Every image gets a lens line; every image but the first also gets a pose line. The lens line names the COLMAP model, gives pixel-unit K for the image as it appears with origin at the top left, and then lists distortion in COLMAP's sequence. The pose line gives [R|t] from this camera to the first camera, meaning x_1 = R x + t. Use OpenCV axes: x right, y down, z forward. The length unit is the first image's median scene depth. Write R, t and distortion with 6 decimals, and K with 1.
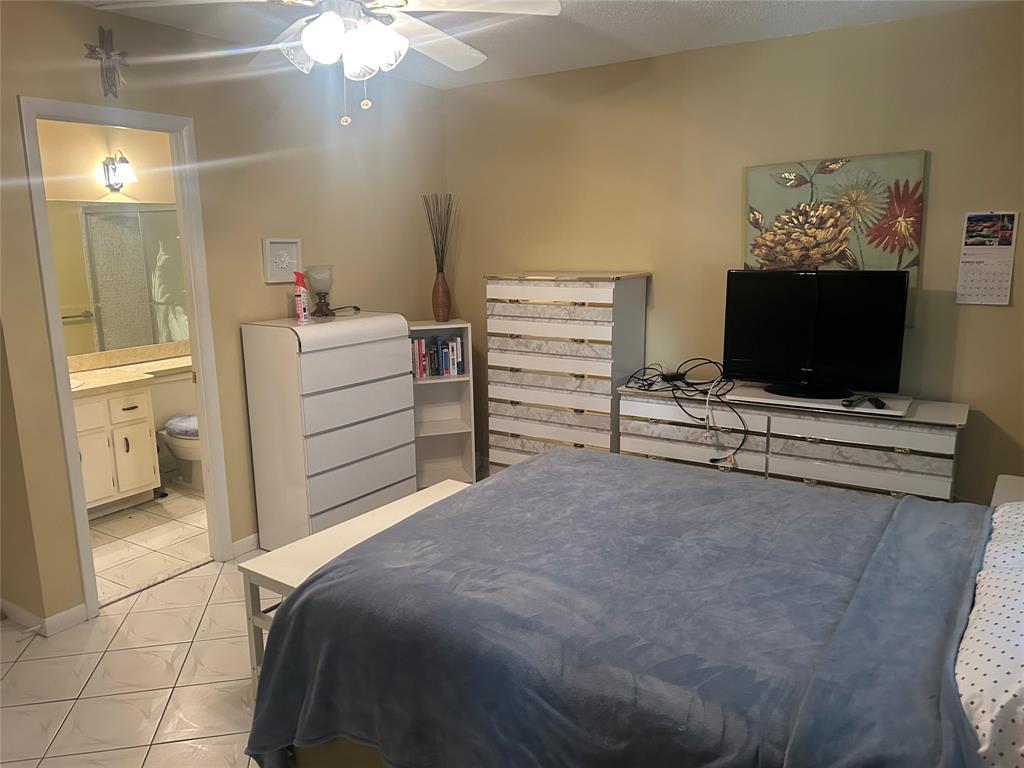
lens RADIAL K [[767.8, 0, 508.4], [0, 767.8, 383.9], [0, 0, 1]] dist [0.061391, -0.068243]
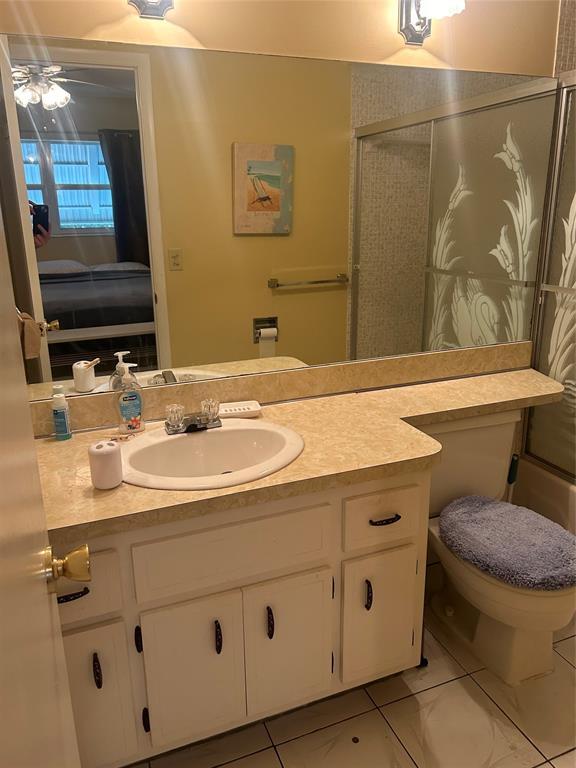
lens RADIAL K [[575.9, 0, 285.0], [0, 575.9, 382.6], [0, 0, 1]] dist [0.061391, -0.068243]
pose [[0.817886, 0.168071, -0.550286, -0.282188], [-0.110796, 0.984492, 0.136012, -0.064859], [0.564612, -0.050273, 0.823824, 0.540080]]
